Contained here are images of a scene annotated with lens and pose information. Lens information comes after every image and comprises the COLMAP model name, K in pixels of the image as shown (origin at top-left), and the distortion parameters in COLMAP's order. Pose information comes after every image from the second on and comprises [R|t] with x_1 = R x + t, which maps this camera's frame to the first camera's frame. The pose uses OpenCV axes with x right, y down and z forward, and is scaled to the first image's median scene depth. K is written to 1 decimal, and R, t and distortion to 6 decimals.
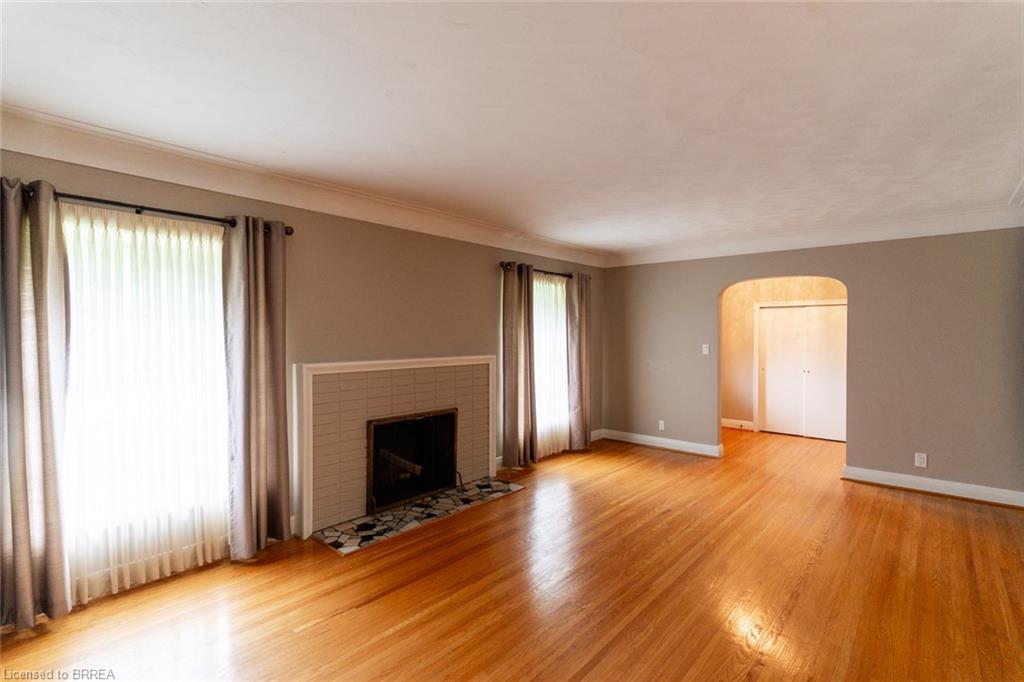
lens RADIAL K [[483.1, 0, 510.9], [0, 483.1, 339.1], [0, 0, 1]] dist [0.002846, -0.000383]
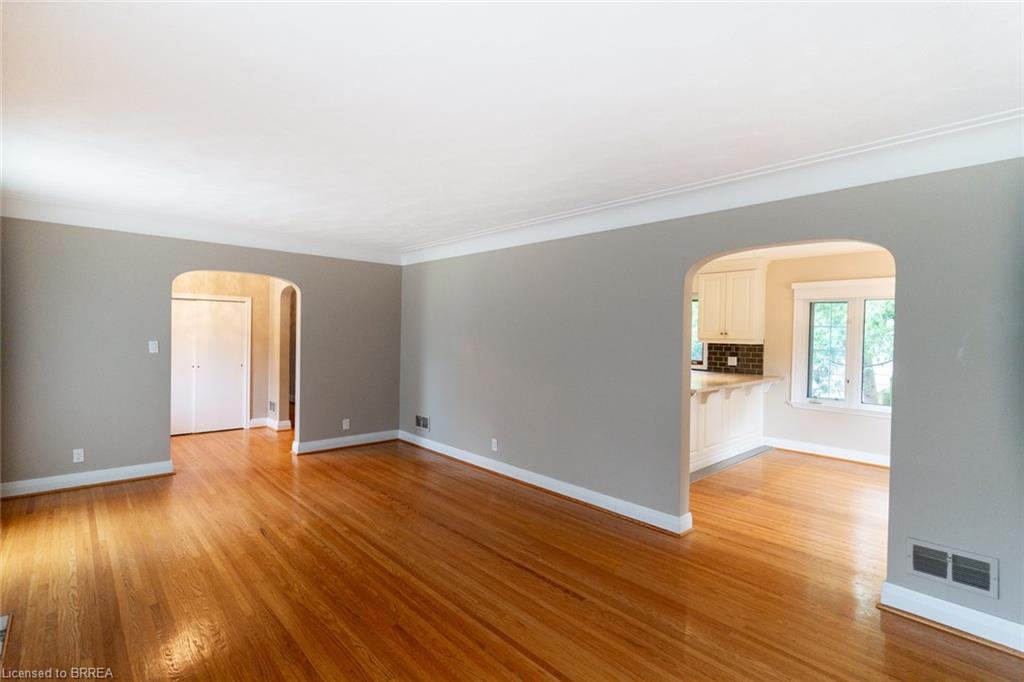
lens RADIAL K [[483.1, 0, 510.9], [0, 483.1, 339.1], [0, 0, 1]] dist [0.002846, -0.000383]
pose [[0.101515, -0.011253, 0.994770, -0.477218], [-0.008255, 0.999892, 0.012153, -0.009165], [-0.994800, -0.009445, 0.101411, 0.431662]]
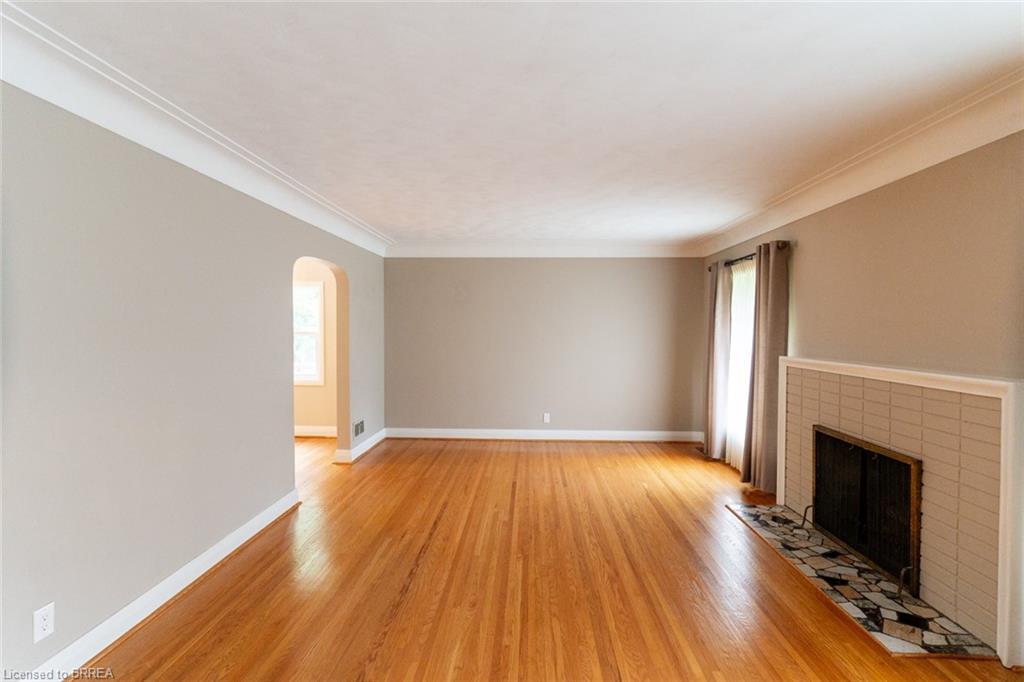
lens RADIAL K [[483.1, 0, 510.9], [0, 483.1, 339.1], [0, 0, 1]] dist [0.002846, -0.000383]
pose [[-0.777839, 0.010033, -0.628383, 0.664499], [-0.012523, 0.999427, 0.031459, -0.014349], [0.628339, 0.032340, -0.777267, 1.214454]]
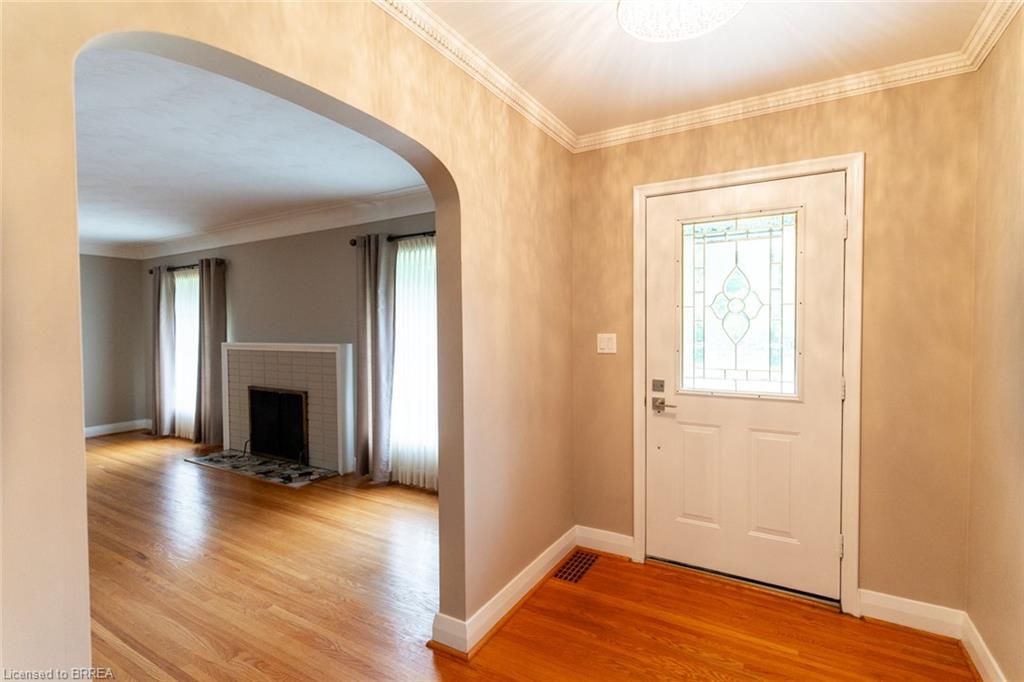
lens RADIAL K [[465.2, 0, 512.0], [0, 465.2, 341.0], [0, 0, 1]] dist [0.001721, 0.000318]
pose [[0.207717, 0.022741, -0.977925, 1.049015], [-0.003600, 0.999741, 0.022483, 0.006727], [0.978182, -0.001149, 0.207745, 1.315020]]
